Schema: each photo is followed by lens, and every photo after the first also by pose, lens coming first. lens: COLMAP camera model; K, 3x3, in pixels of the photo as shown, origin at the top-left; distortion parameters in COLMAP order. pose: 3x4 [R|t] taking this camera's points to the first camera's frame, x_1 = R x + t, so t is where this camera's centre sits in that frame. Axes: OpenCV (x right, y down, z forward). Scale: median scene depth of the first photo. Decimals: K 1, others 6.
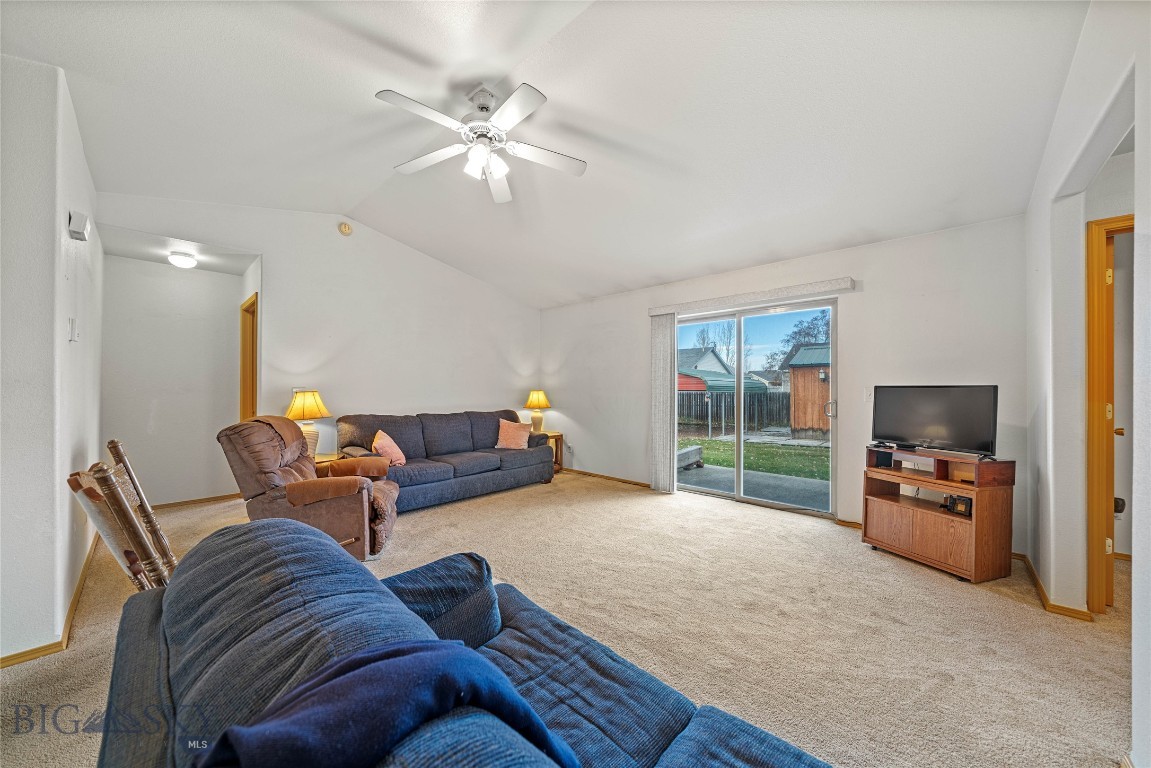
lens RADIAL K [[400.4, 0, 573.1], [0, 400.4, 386.6], [0, 0, 1]] dist [-0.001171, -0.000020]
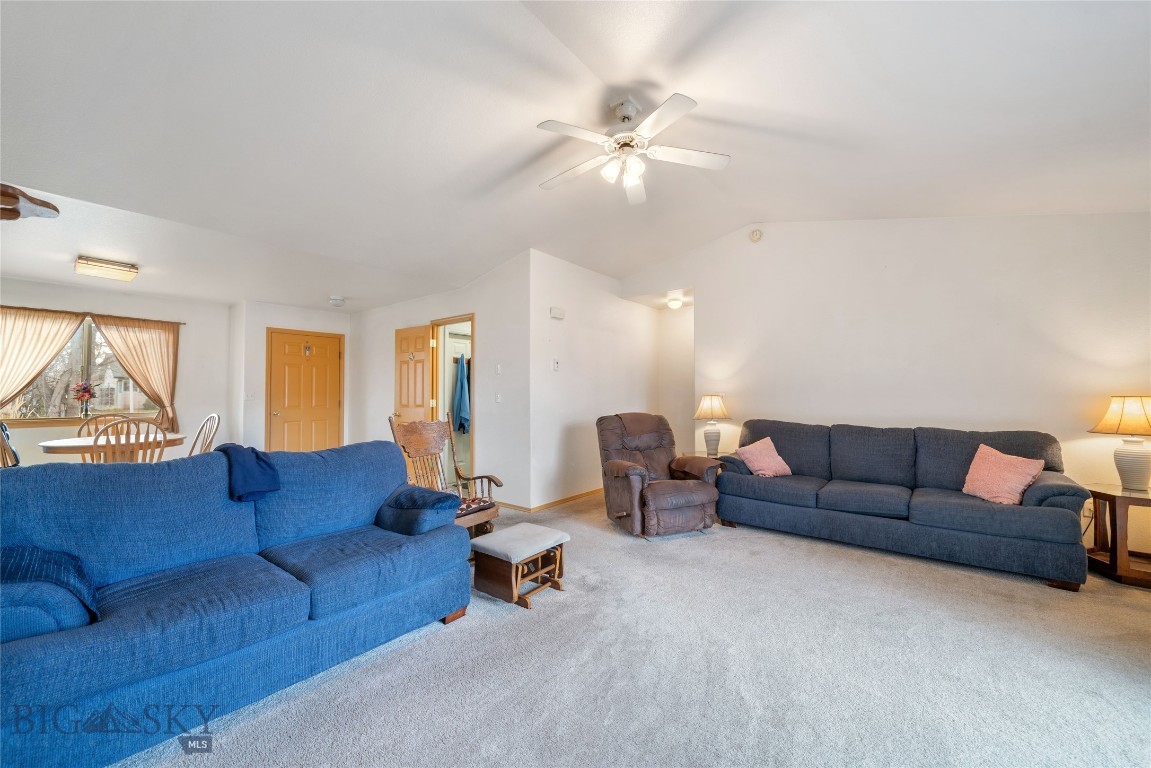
lens RADIAL K [[449.5, 0, 570.6], [0, 449.5, 378.6], [0, 0, 1]] dist [-0.001644, -0.000186]
pose [[0.073710, -0.035254, -0.996656, 0.507111], [0.005774, 0.999373, -0.034923, 0.005956], [0.997263, -0.003181, 0.073867, 0.435185]]
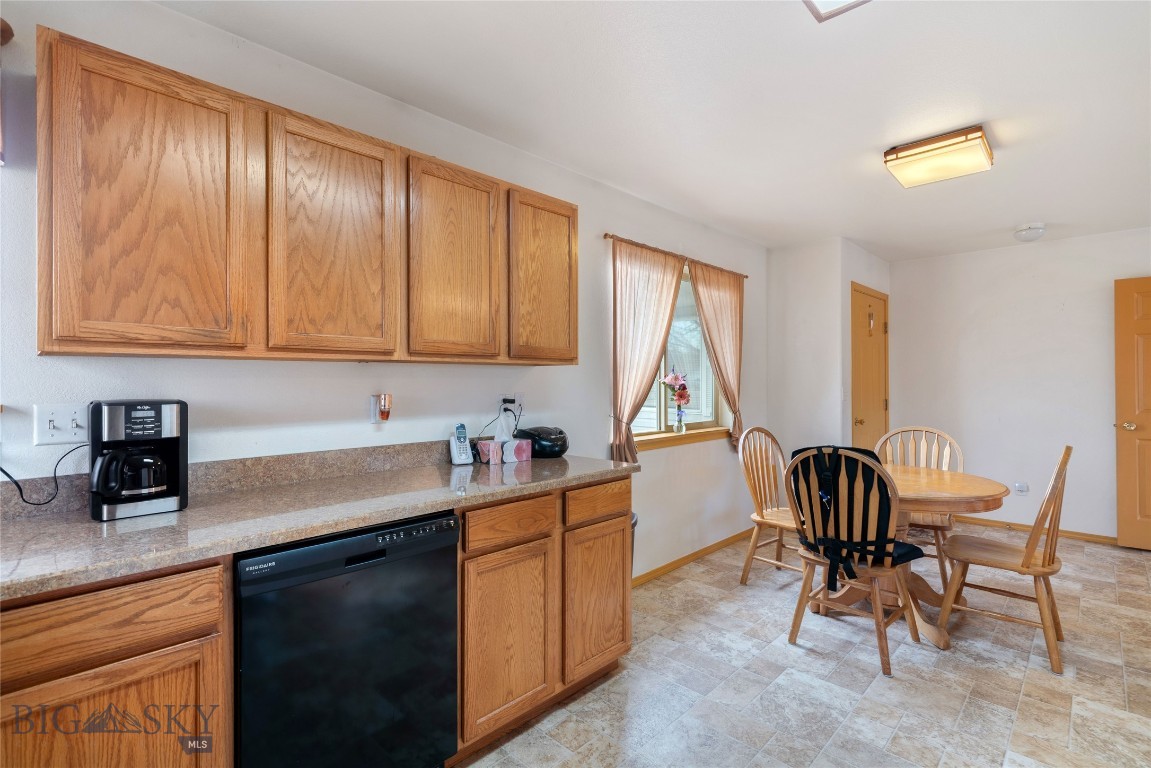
lens RADIAL K [[537.2, 0, 573.9], [0, 537.2, 378.0], [0, 0, 1]] dist [0.000056, 0.000059]
pose [[-0.026235, -0.007963, -0.999624, 0.077759], [0.007373, 0.999940, -0.008159, -0.020148], [0.999629, -0.007584, -0.026174, -0.914276]]
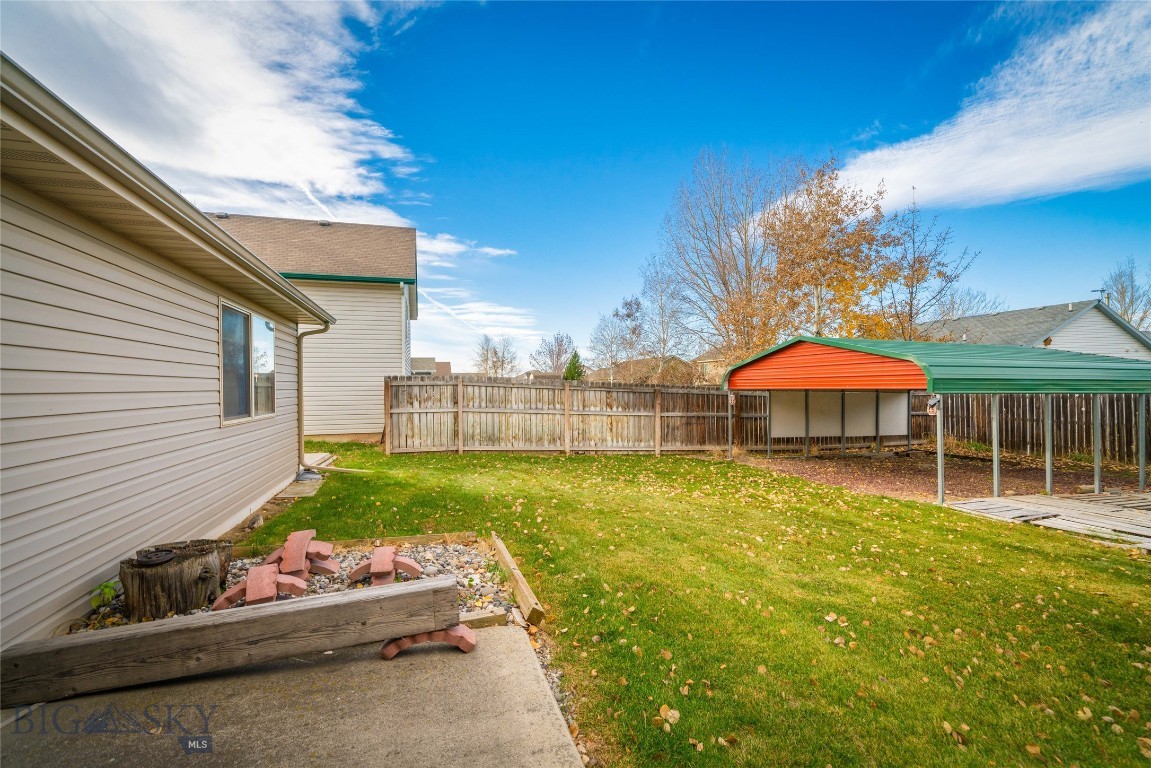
lens RADIAL K [[498.7, 0, 567.4], [0, 498.7, 385.7], [0, 0, 1]] dist [-0.000946, -0.000532]
pose [[0.856003, -0.011685, -0.516839, 0.937111], [0.012906, 0.999916, -0.001230, 0.002485], [0.516810, -0.005617, 0.856082, 1.151254]]
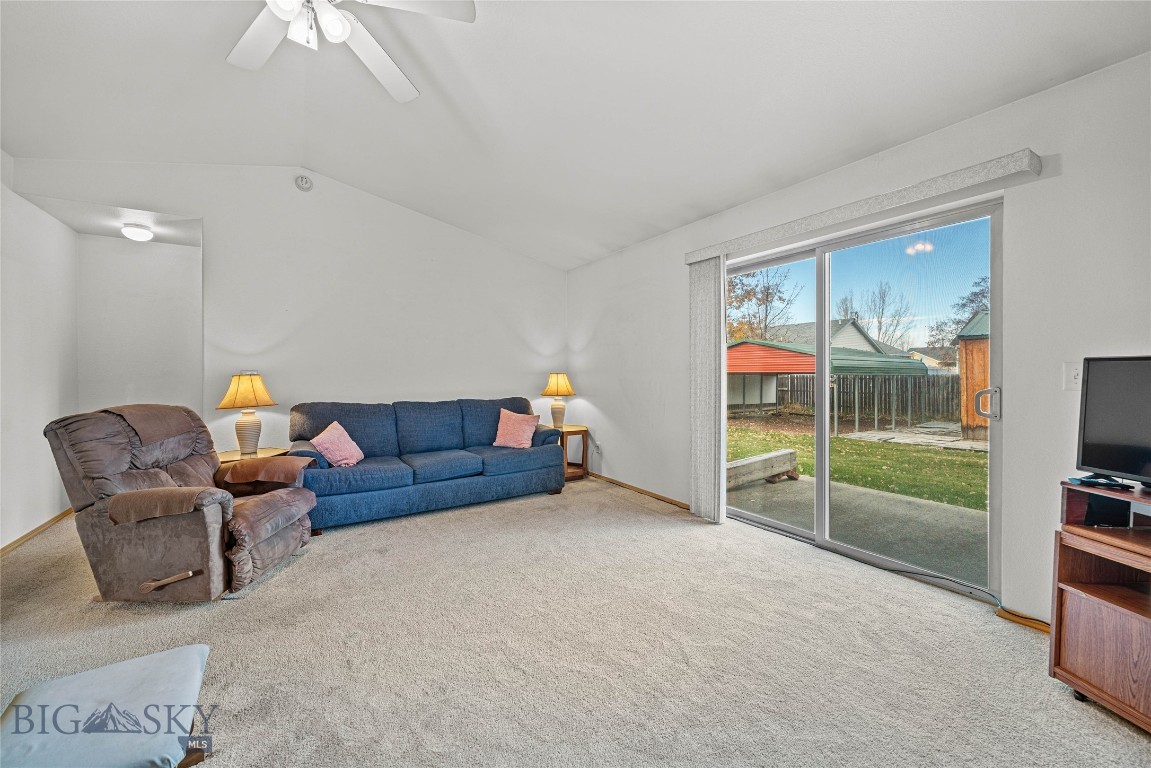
lens RADIAL K [[434.9, 0, 571.9], [0, 434.9, 374.7], [0, 0, 1]] dist [-0.000990, 0.000037]
pose [[0.968694, -0.004475, -0.248216, 0.201399], [0.006981, 0.999933, 0.009215, 0.006876], [0.248158, -0.010659, 0.968661, 0.239086]]
